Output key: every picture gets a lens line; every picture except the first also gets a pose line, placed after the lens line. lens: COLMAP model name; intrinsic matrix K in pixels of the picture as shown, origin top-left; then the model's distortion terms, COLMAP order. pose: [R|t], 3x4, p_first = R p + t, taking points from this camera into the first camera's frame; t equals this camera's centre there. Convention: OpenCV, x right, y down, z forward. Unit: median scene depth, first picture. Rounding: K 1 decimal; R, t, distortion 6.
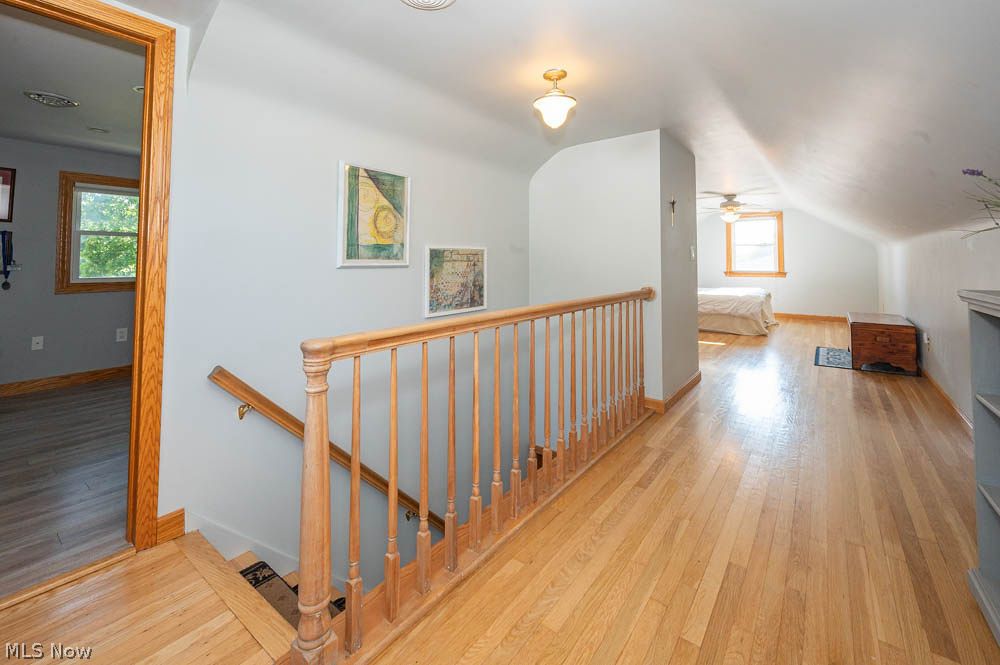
lens RADIAL K [[402.3, 0, 493.2], [0, 402.3, 329.2], [0, 0, 1]] dist [0.000107, -0.000059]
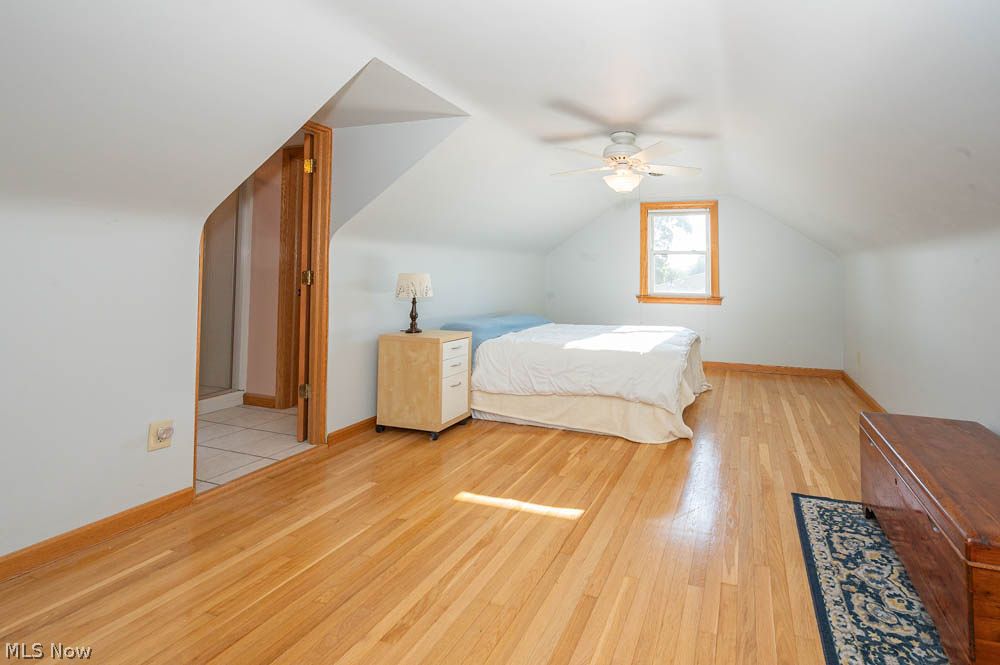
lens RADIAL K [[402.3, 0, 493.2], [0, 402.3, 329.2], [0, 0, 1]] dist [0.000107, -0.000059]
pose [[0.992628, 0.008792, 0.120878, 0.261133], [-0.006422, 0.999780, -0.019985, -0.072973], [-0.121027, 0.019061, 0.992466, 0.371076]]
